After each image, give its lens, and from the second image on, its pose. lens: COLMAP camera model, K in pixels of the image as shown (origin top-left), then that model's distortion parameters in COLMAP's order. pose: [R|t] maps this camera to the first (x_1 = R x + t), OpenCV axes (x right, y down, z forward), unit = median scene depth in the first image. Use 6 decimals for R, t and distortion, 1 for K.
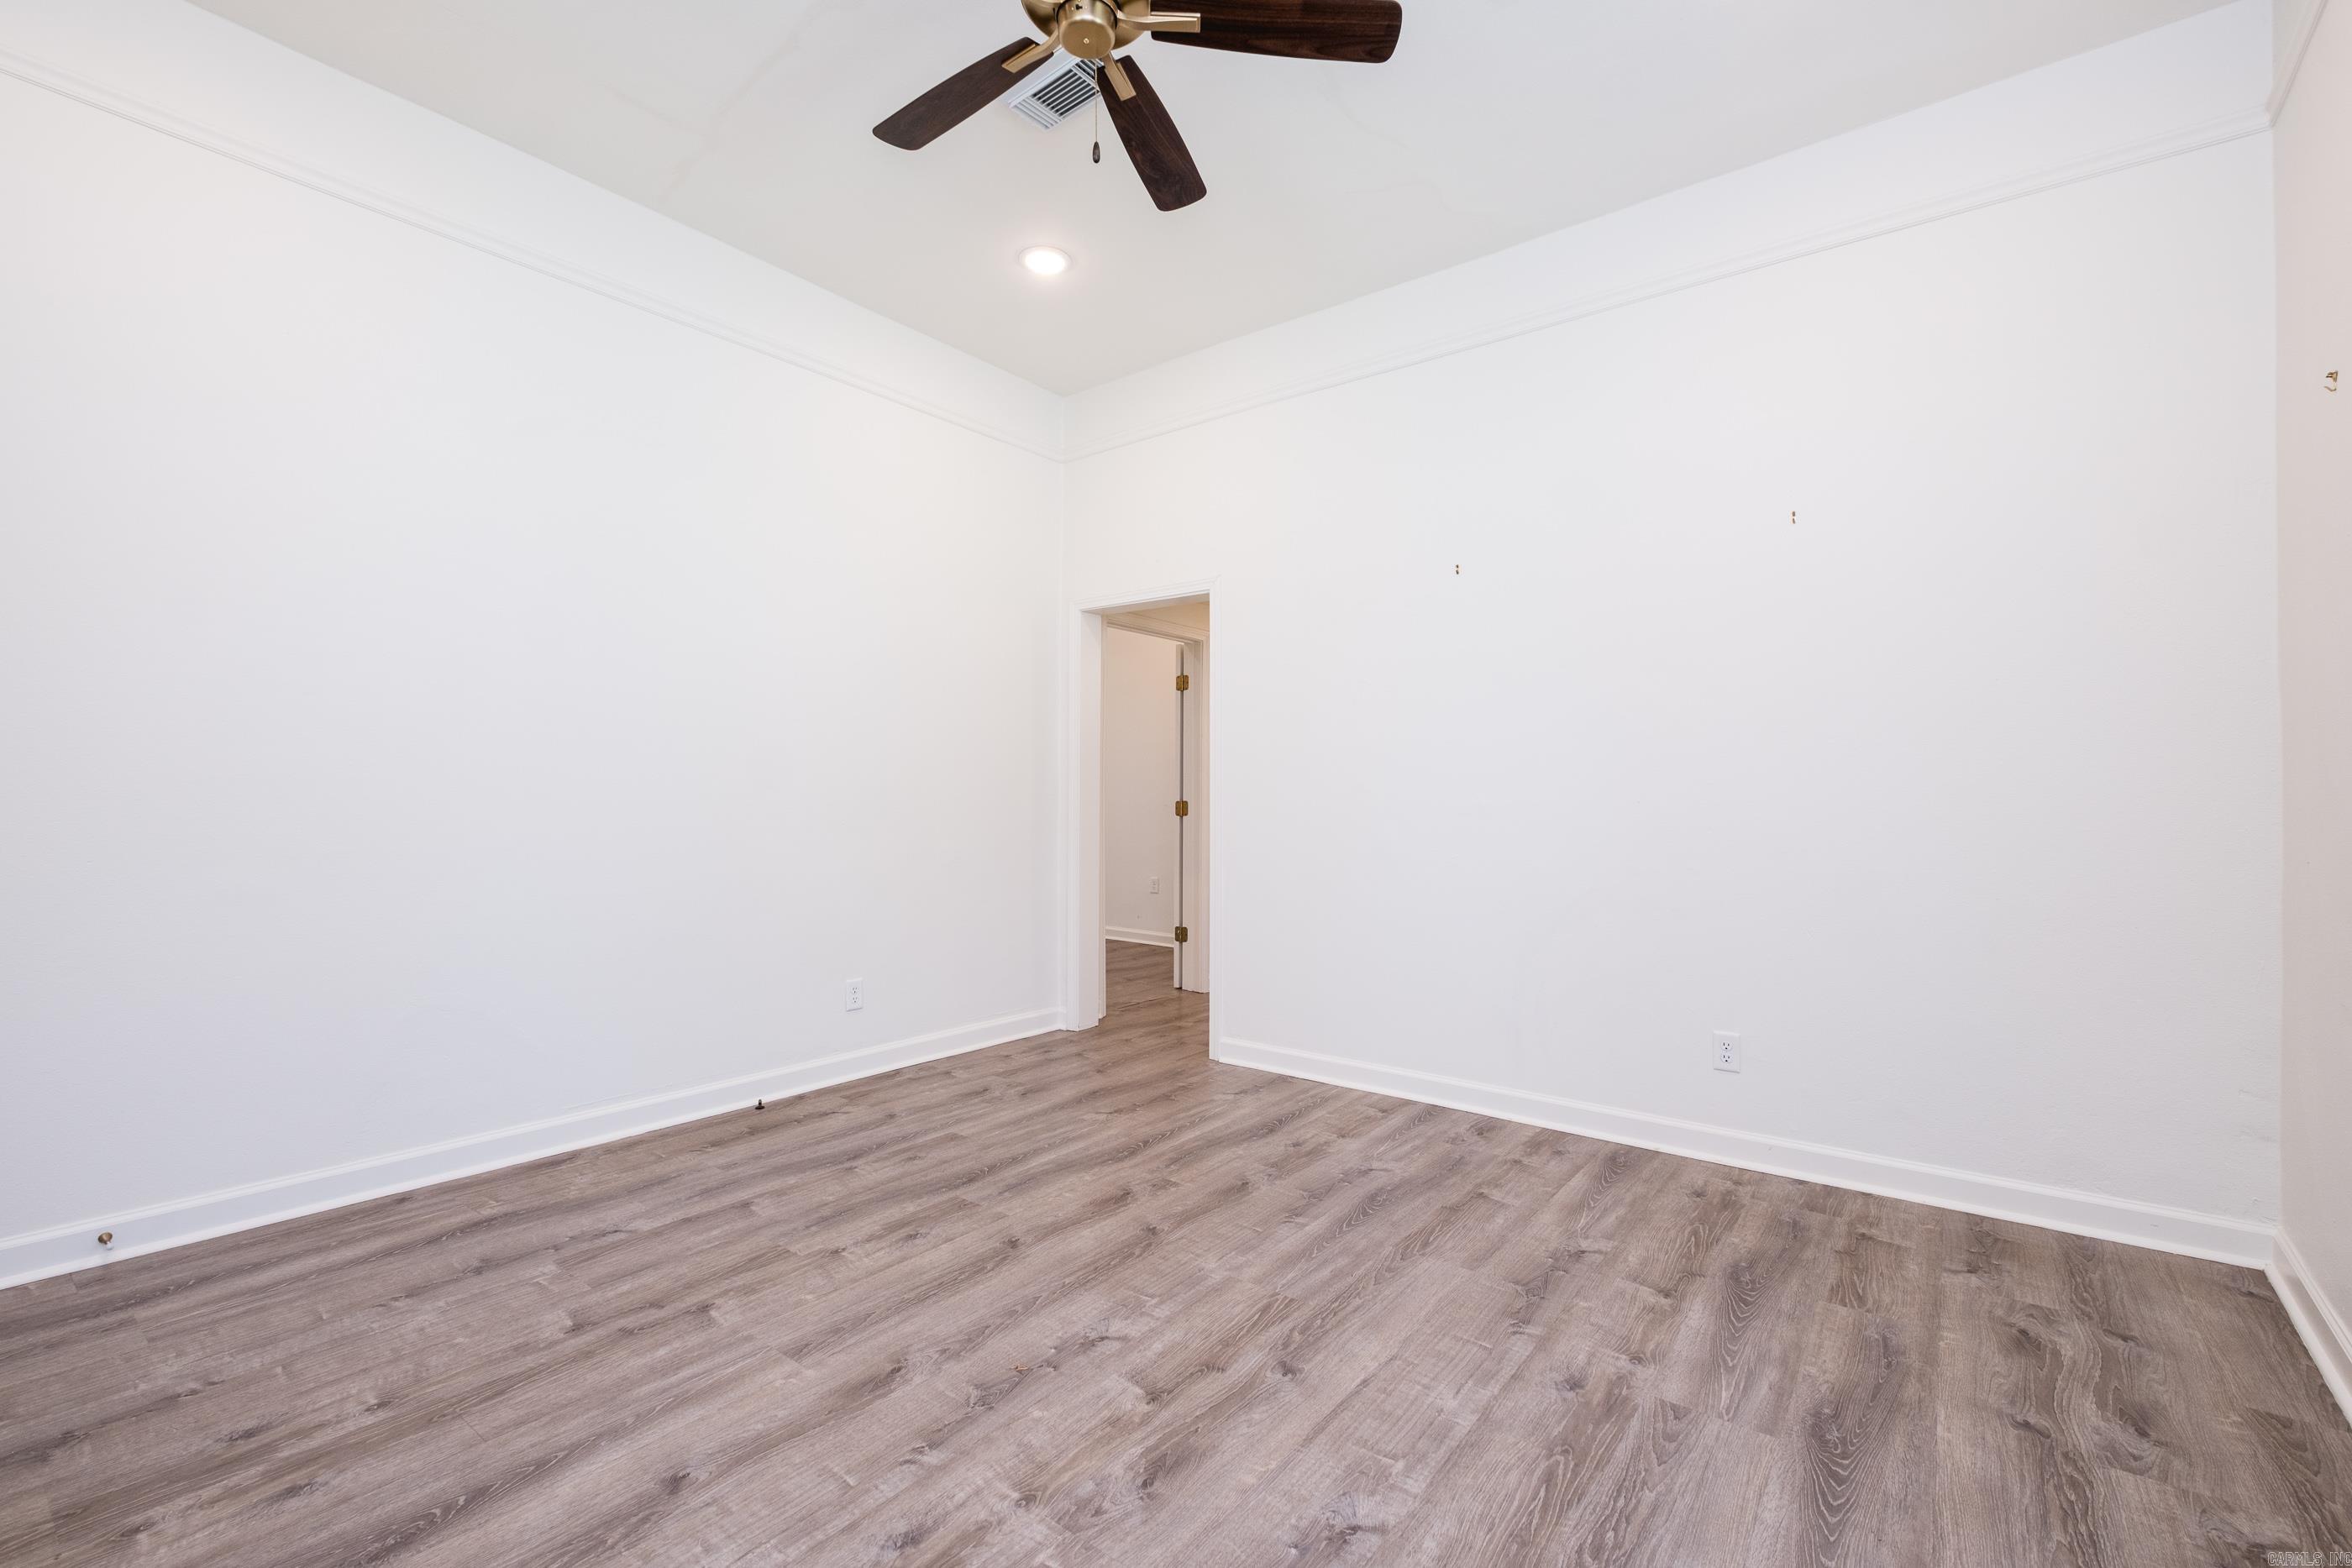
lens RADIAL K [[983.5, 0, 1175.0], [0, 983.5, 620.9], [0, 0, 1]] dist [0.010636, -0.005512]
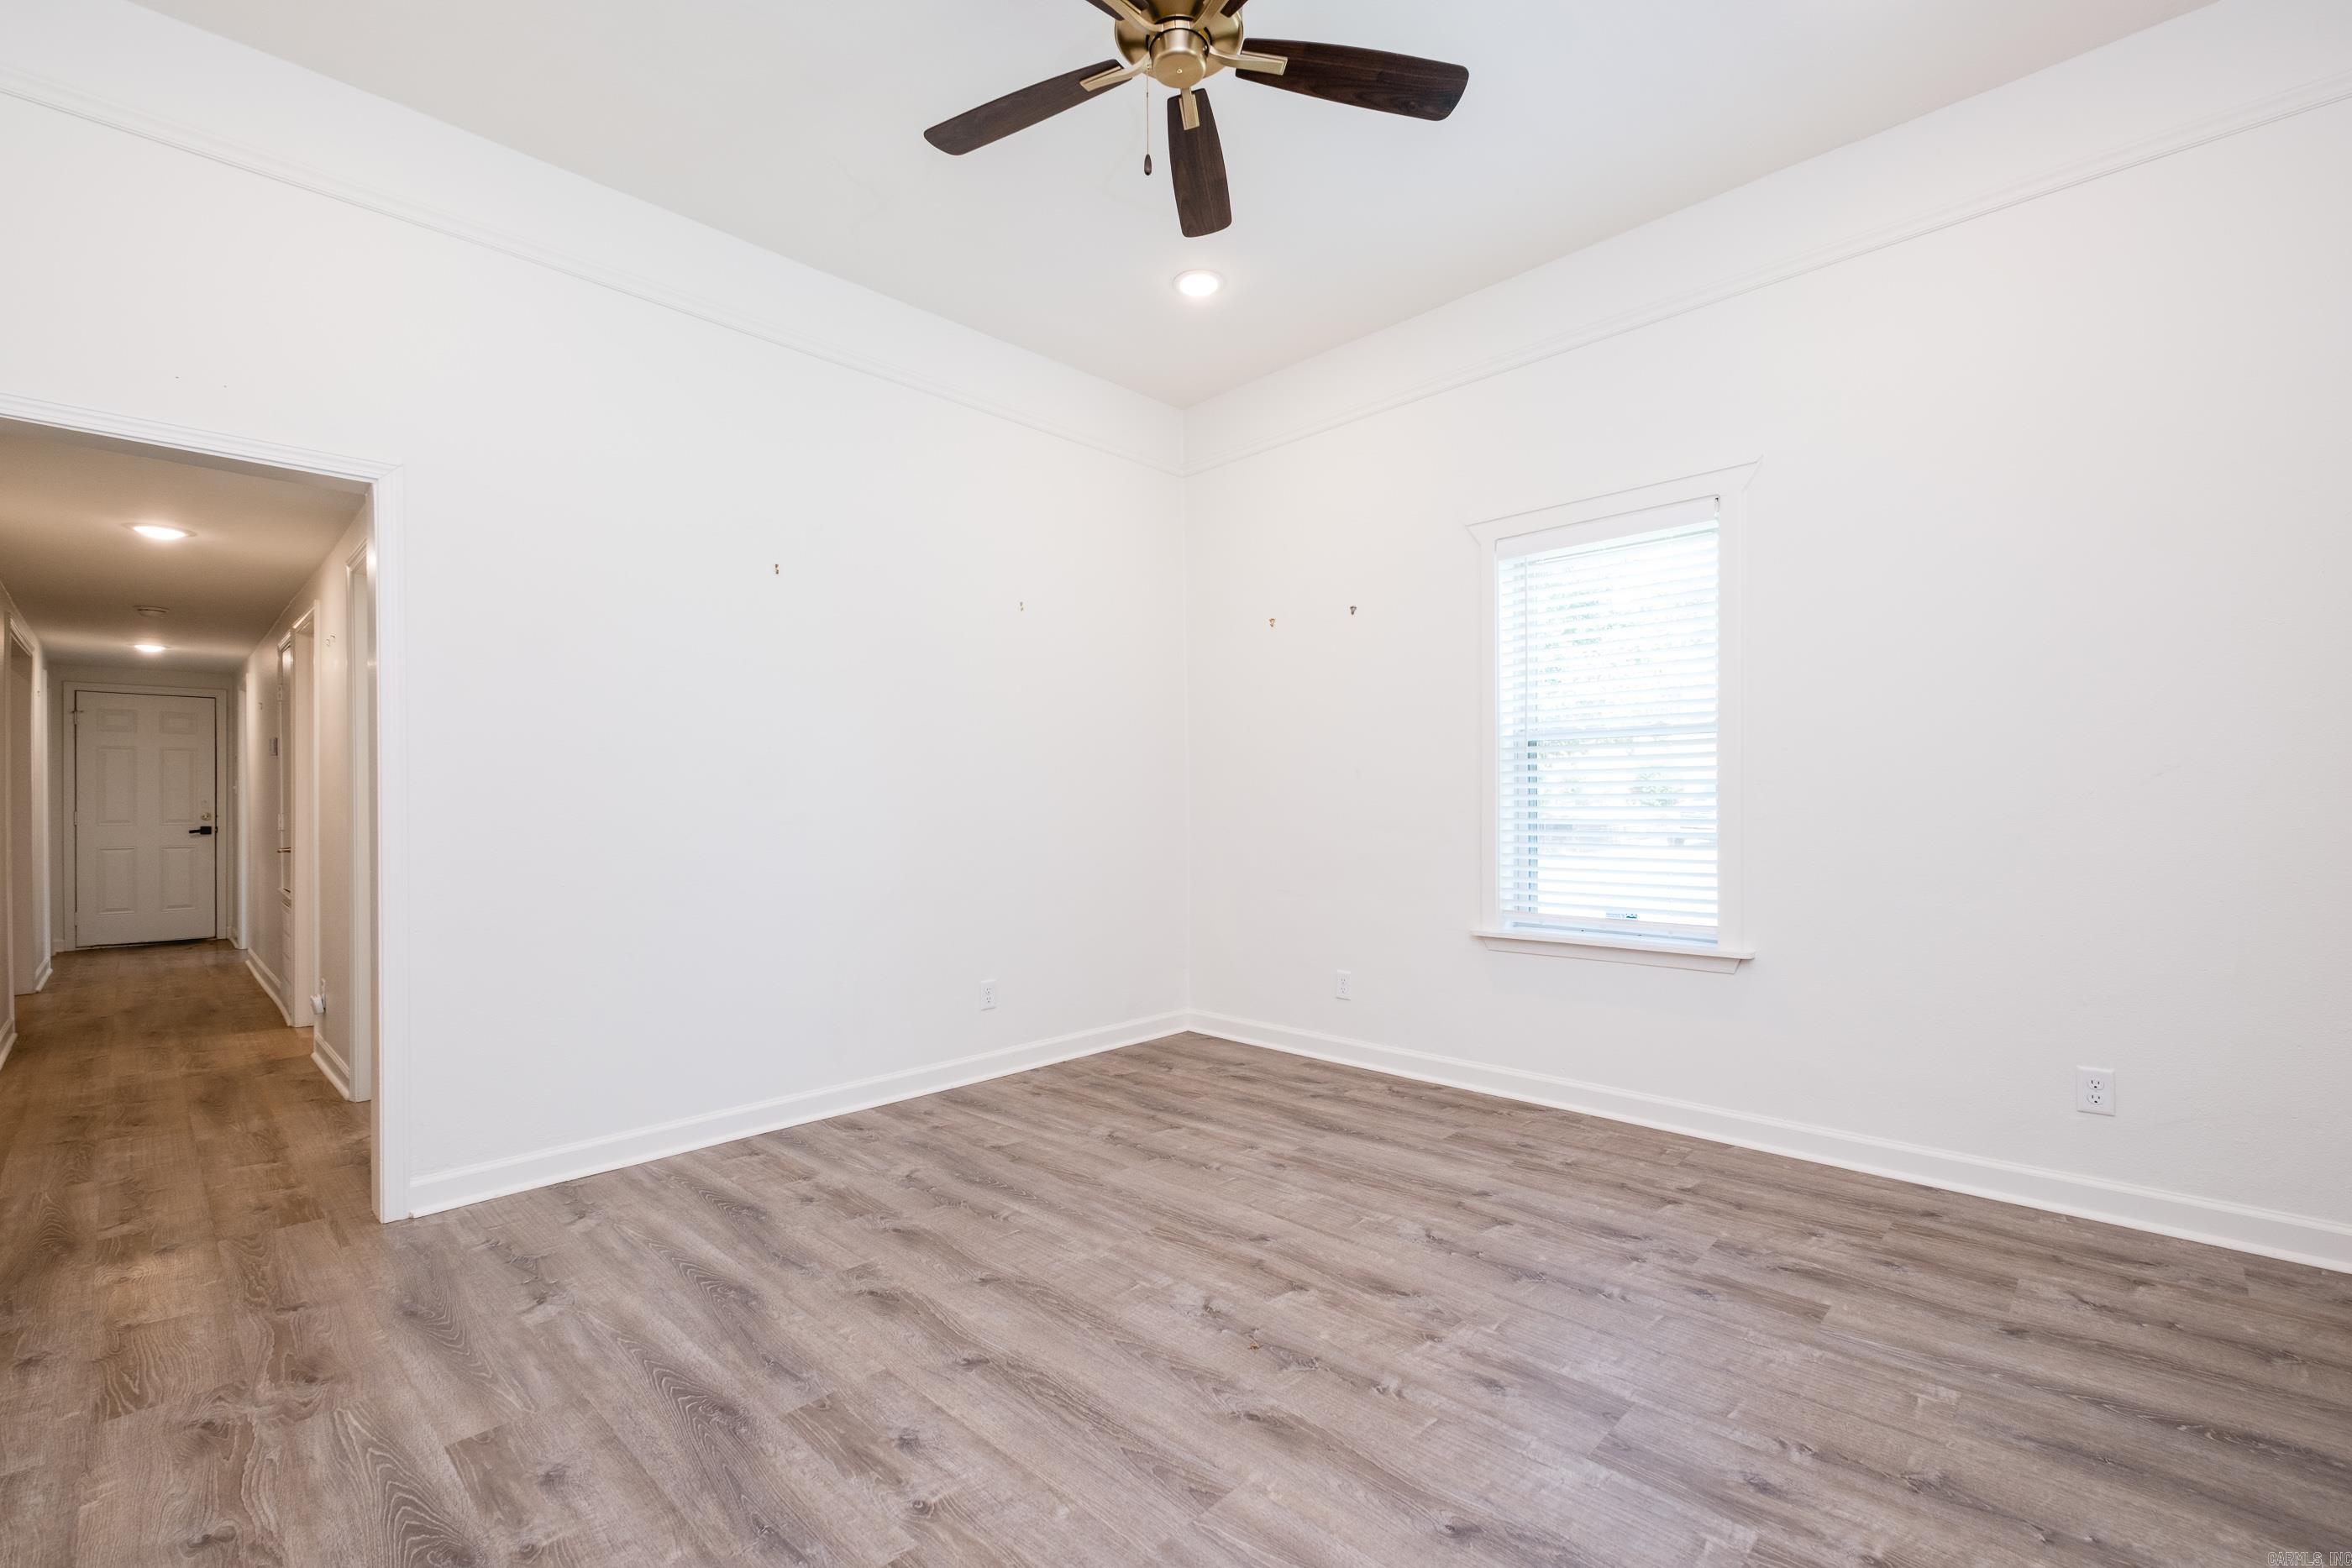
lens RADIAL K [[1022.6, 0, 1176.0], [0, 1022.6, 784.0], [0, 0, 1]] dist [0.012241, -0.008741]
pose [[0.110352, 0.015428, 0.993773, -0.968039], [-0.167308, 0.985899, 0.003272, 0.136775], [-0.979709, -0.166627, 0.111377, 0.815193]]
